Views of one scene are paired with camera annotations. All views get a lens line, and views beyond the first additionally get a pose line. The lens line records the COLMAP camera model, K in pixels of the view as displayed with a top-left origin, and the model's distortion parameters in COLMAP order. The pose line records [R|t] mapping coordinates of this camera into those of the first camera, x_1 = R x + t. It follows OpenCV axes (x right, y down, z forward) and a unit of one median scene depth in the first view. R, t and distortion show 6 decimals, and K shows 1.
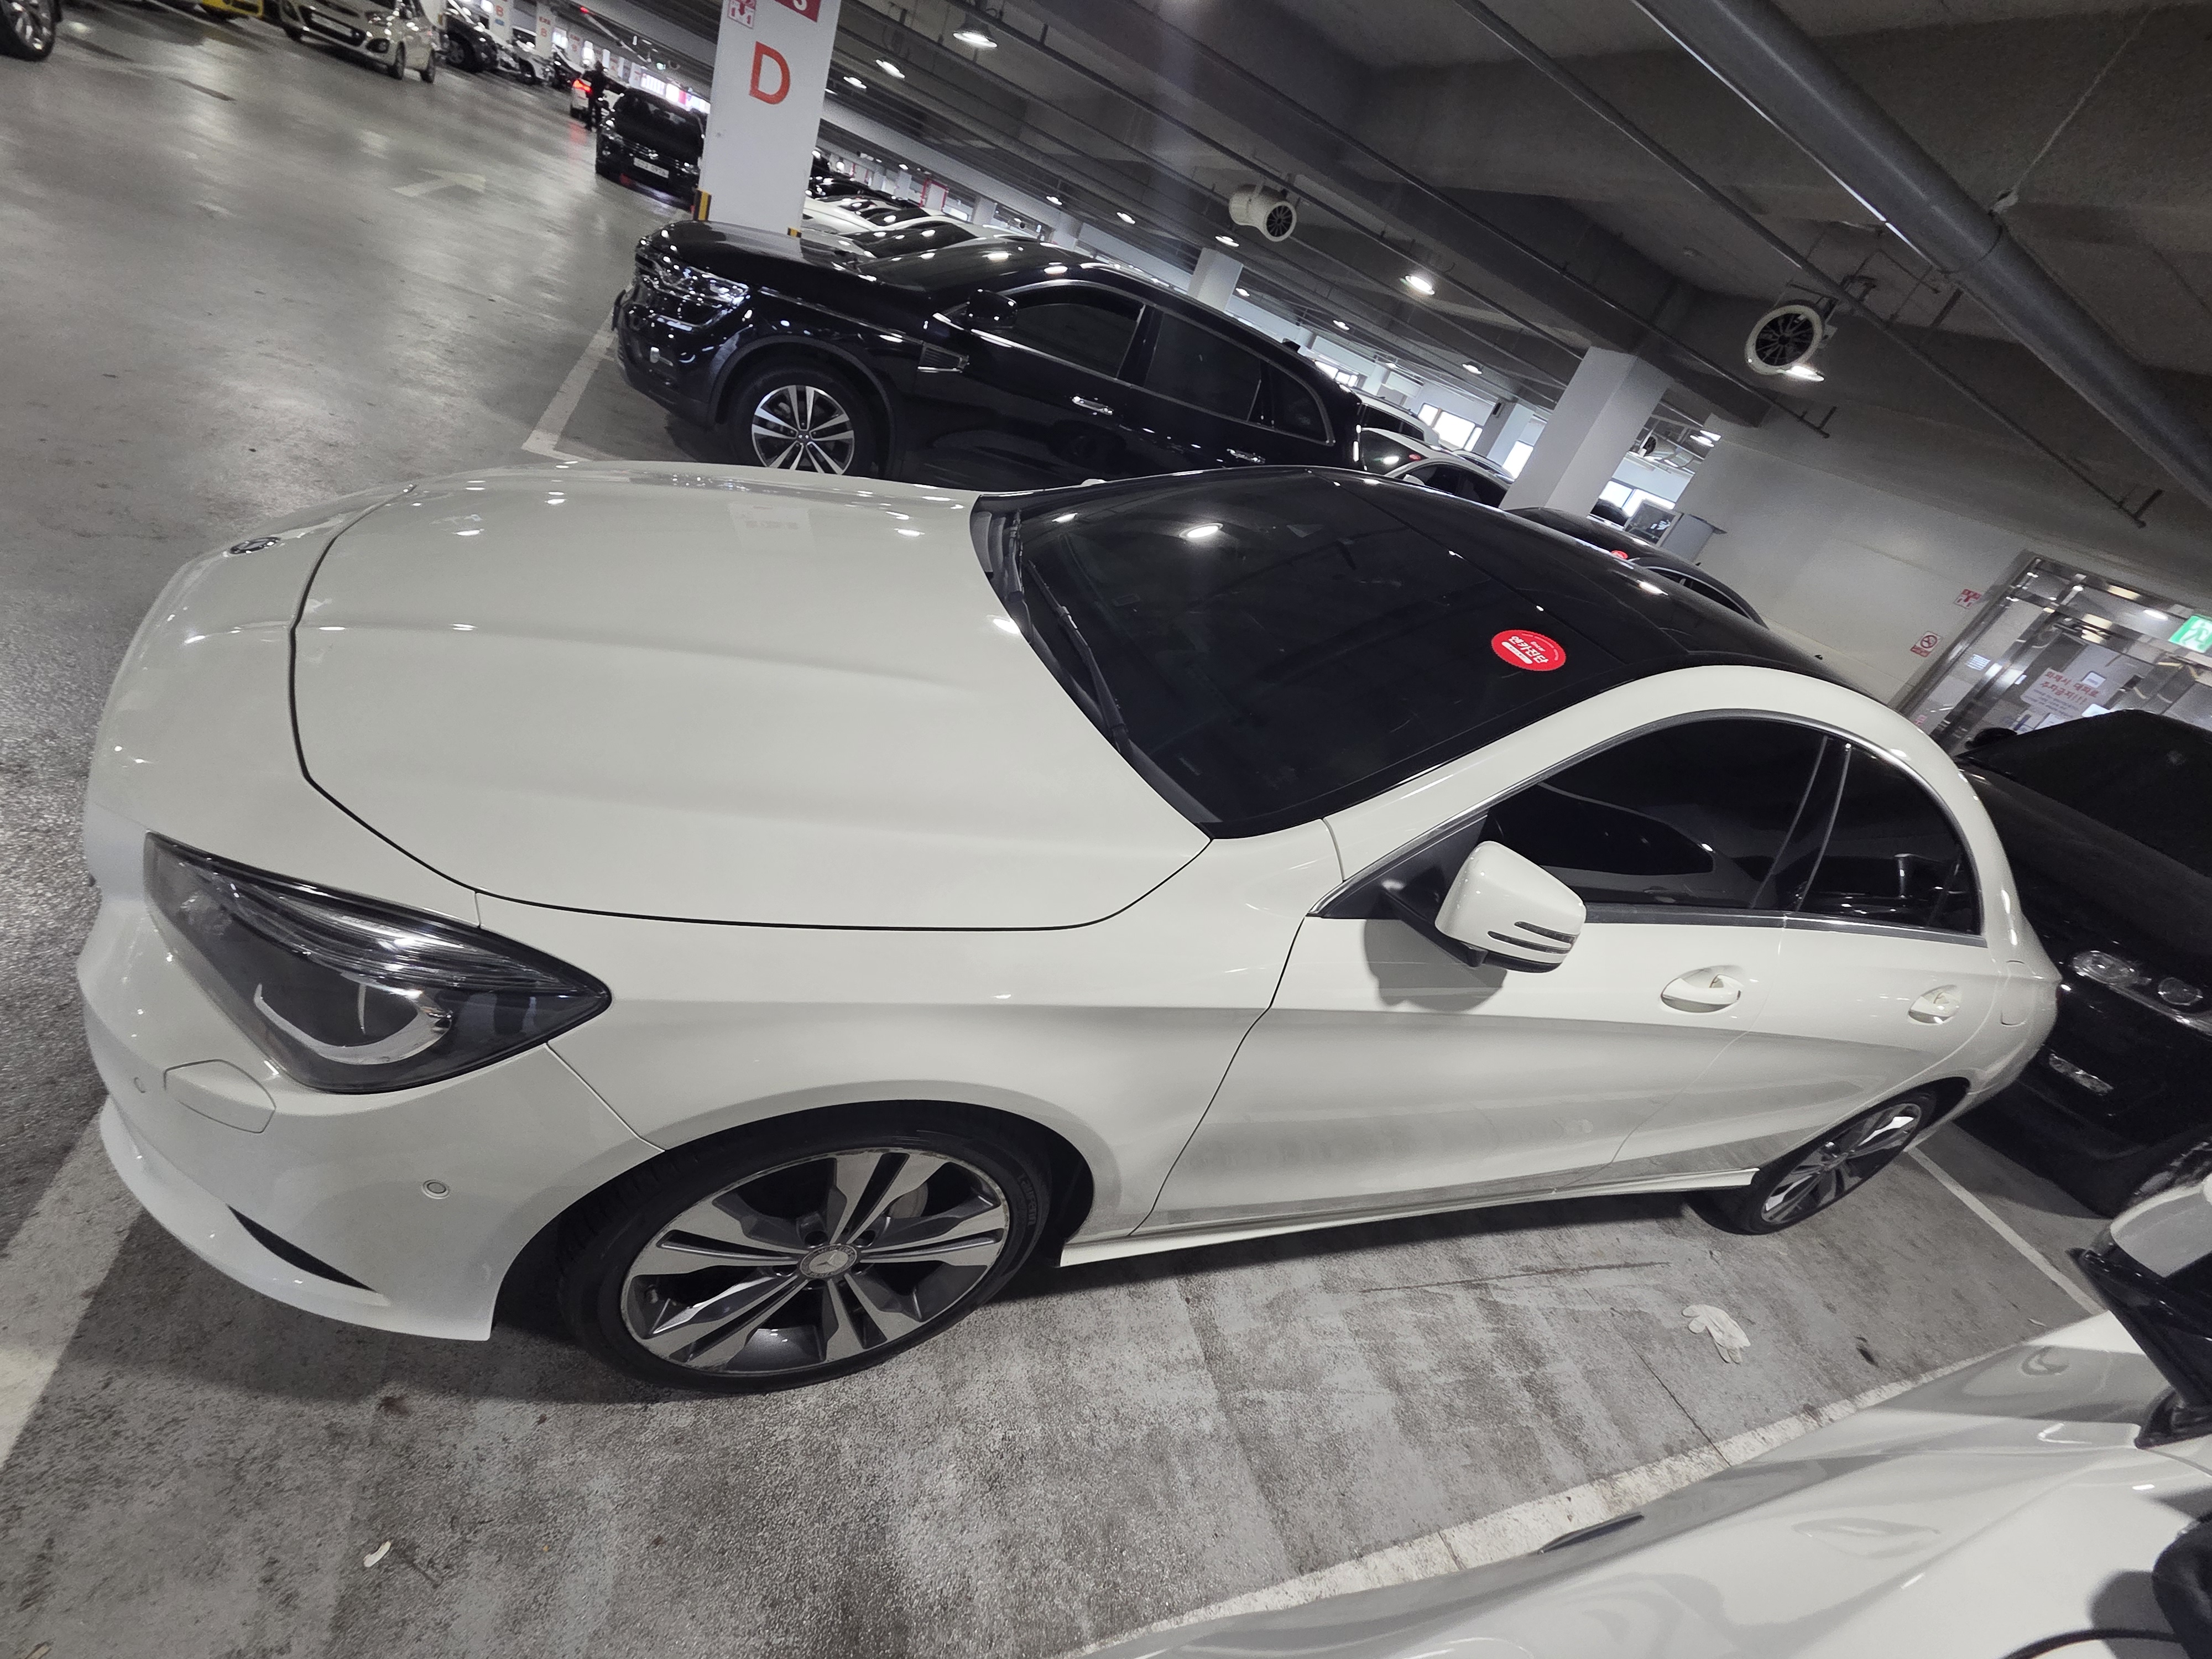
lens RADIAL K [[910.0, 0, 1122.4], [0, 910.0, 824.4], [0, 0, 1]] dist [-0.002251, 0.001043]
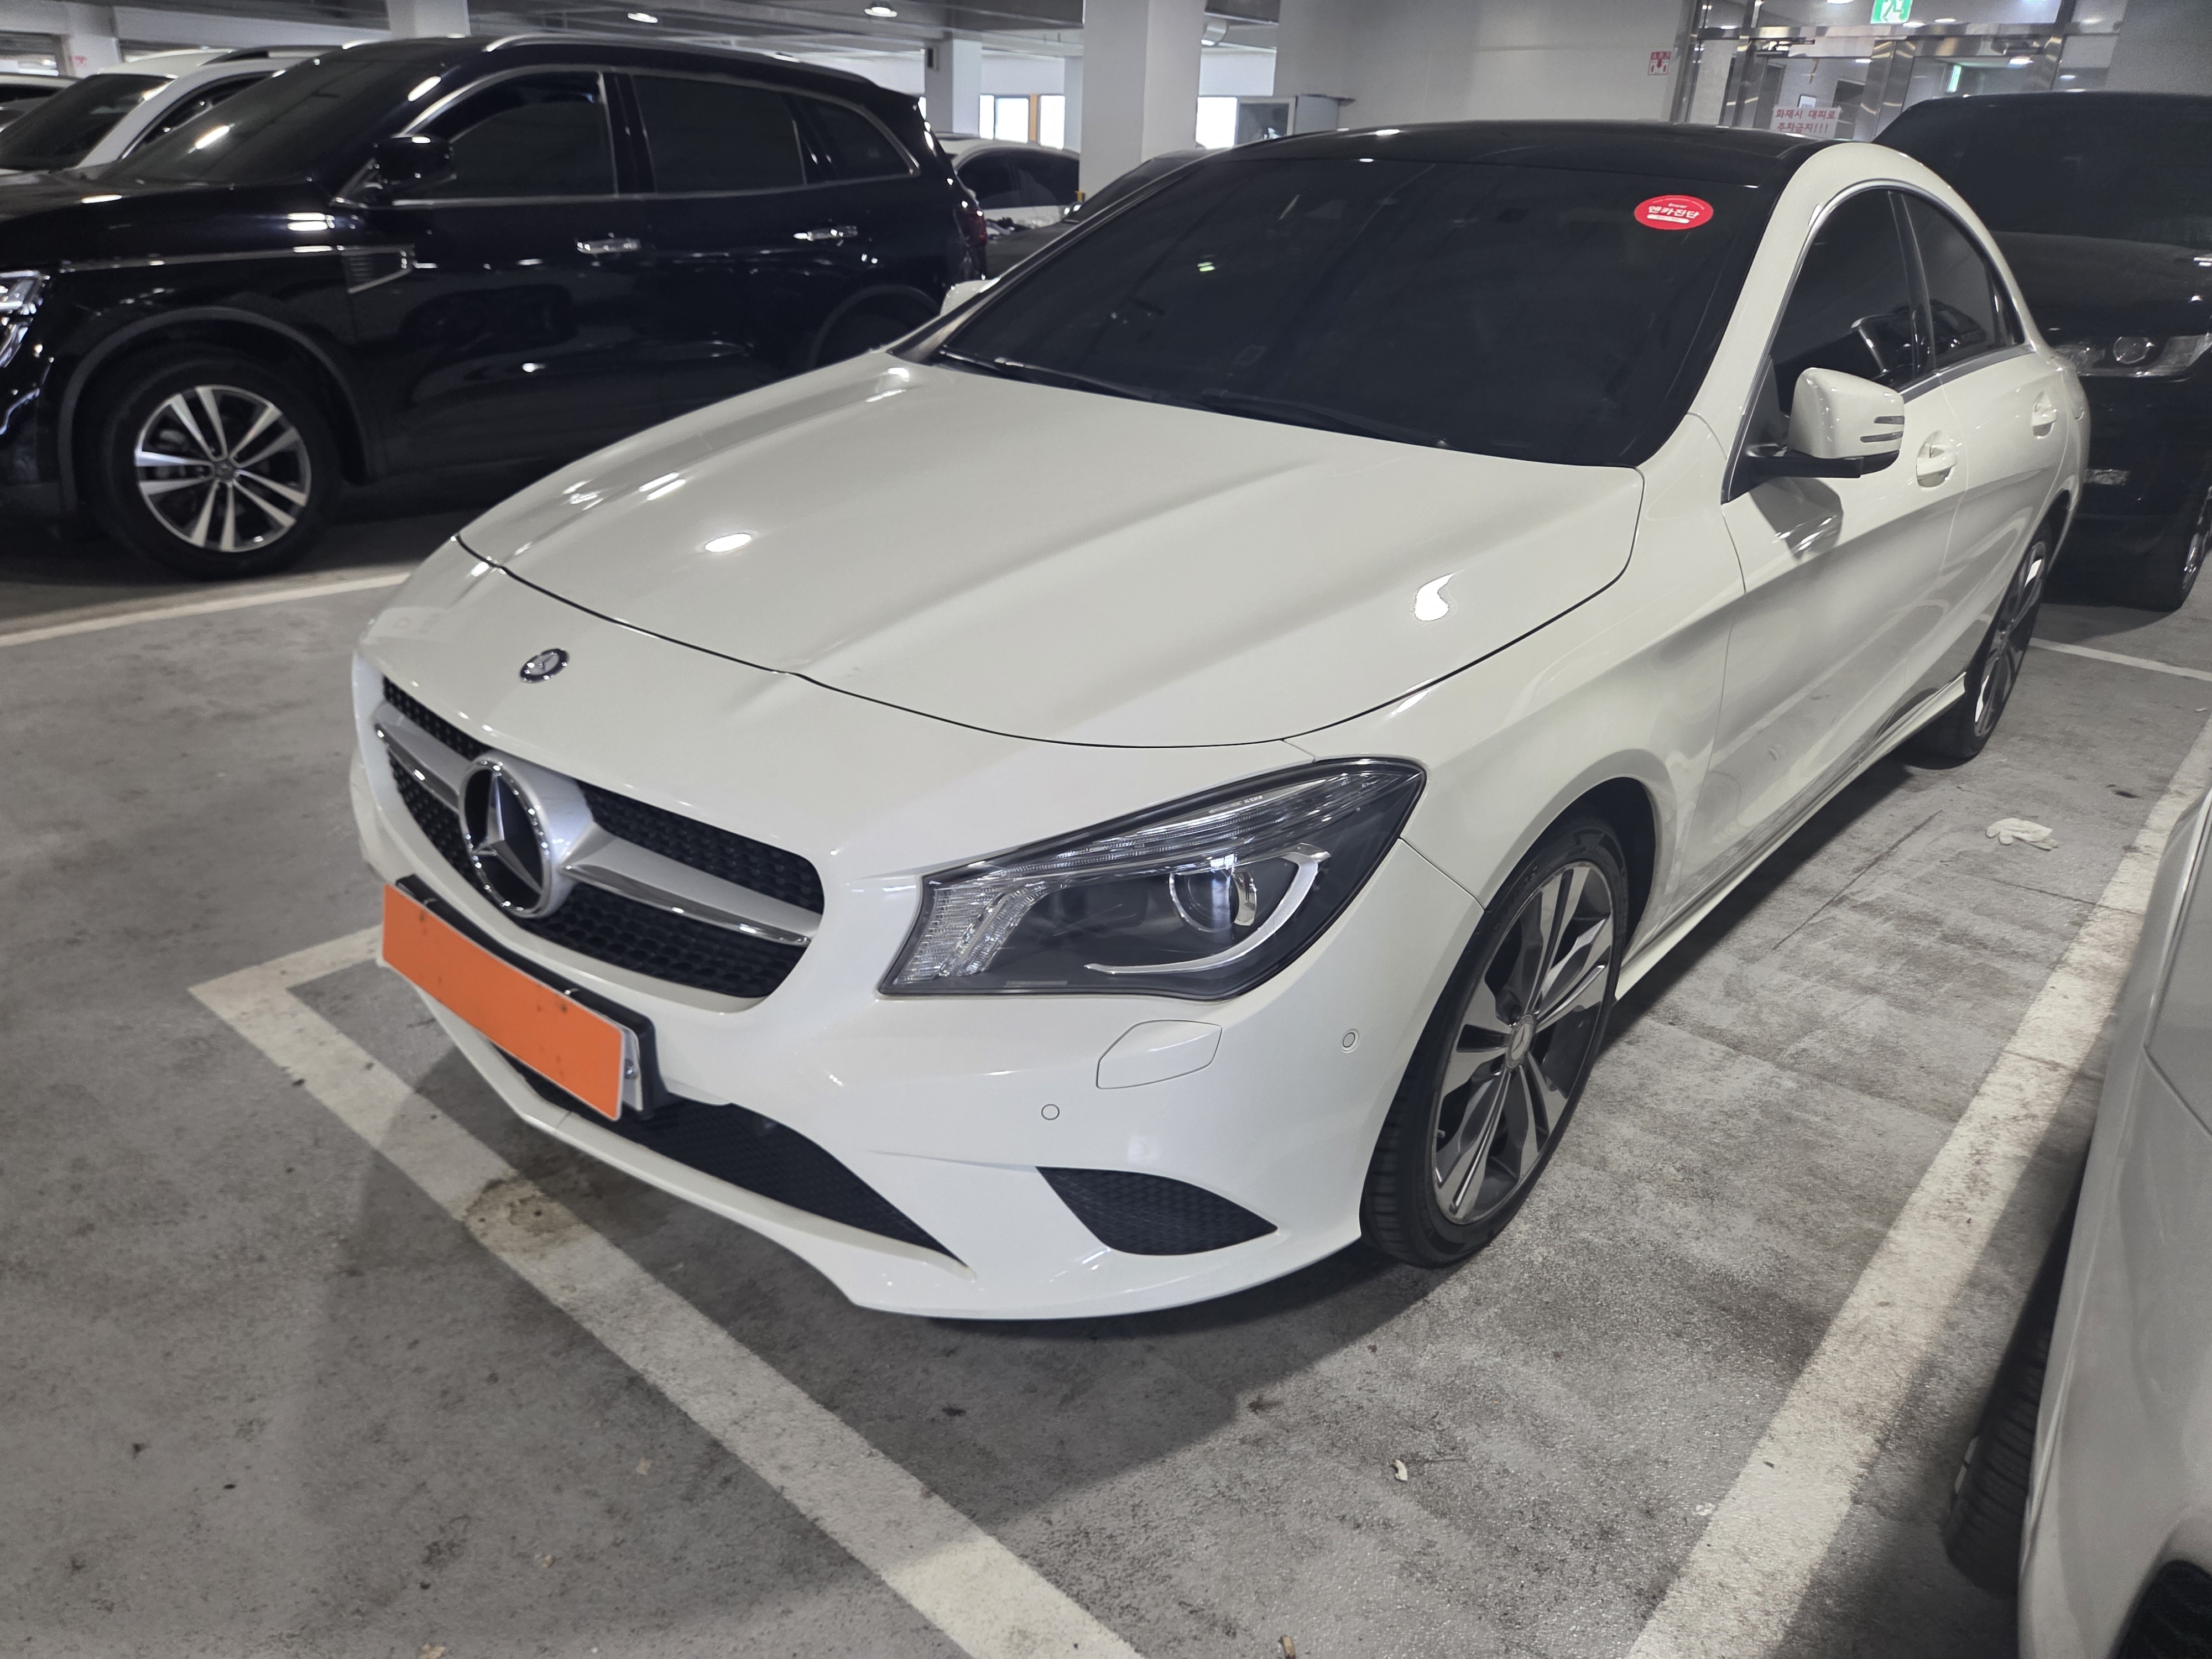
lens RADIAL K [[1521.2, 0, 1115.5], [0, 1521.2, 883.8], [0, 0, 1]] dist [0.052480, -0.054182]
pose [[0.824868, -0.490843, 0.280473, -0.846172], [0.477020, 0.870573, 0.120640, -0.045004], [-0.303388, 0.034279, 0.952250, -0.315412]]
